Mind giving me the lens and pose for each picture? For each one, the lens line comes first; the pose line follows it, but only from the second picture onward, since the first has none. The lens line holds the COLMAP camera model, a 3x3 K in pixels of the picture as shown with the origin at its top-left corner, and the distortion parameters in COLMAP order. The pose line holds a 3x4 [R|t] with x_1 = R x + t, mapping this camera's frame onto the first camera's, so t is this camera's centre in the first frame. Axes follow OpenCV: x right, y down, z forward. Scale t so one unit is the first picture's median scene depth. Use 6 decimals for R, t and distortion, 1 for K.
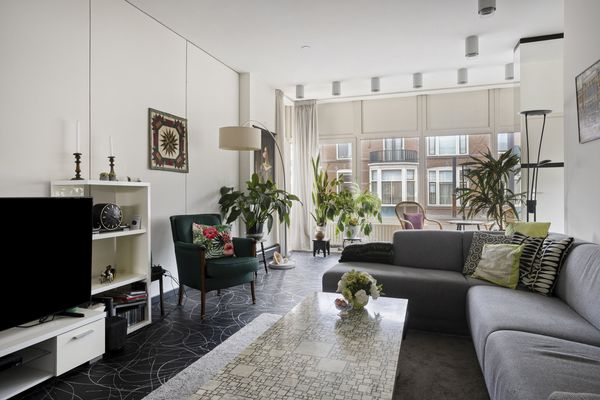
lens RADIAL K [[361.9, 0, 299.3], [0, 361.9, 197.4], [0, 0, 1]] dist [-0.024411, 0.003935]
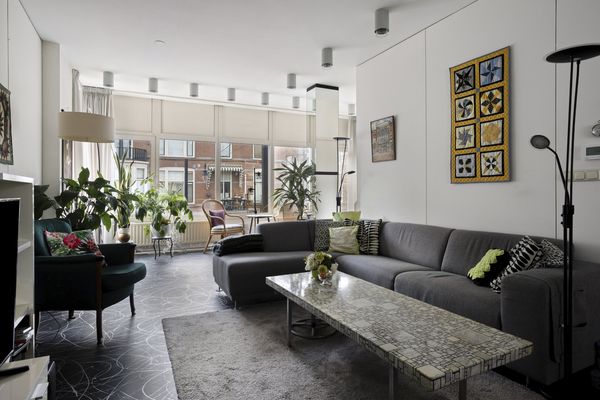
lens RADIAL K [[350.4, 0, 300.5], [0, 350.4, 196.2], [0, 0, 1]] dist [-0.016902, 0.004053]
pose [[0.690798, -0.006792, 0.723016, -0.423552], [0.006394, 0.999974, 0.003285, -0.002177], [-0.723019, 0.002354, 0.690824, 0.084901]]
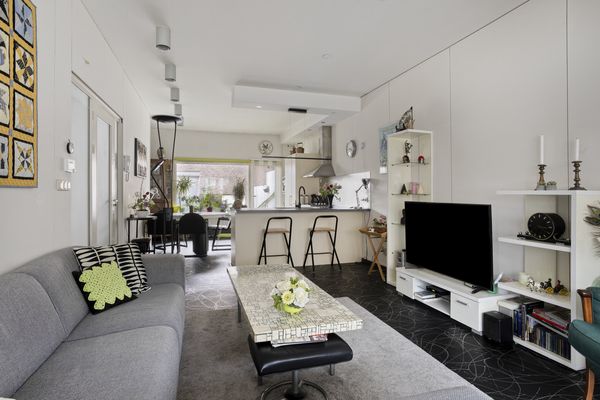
lens RADIAL K [[356.1, 0, 300.9], [0, 356.1, 198.2], [0, 0, 1]] dist [-0.035006, 0.014066]
pose [[-0.819516, 0.005699, -0.573027, 0.392753], [-0.009865, 0.999662, 0.024050, -0.028556], [0.572971, 0.025362, -0.819183, 0.987058]]
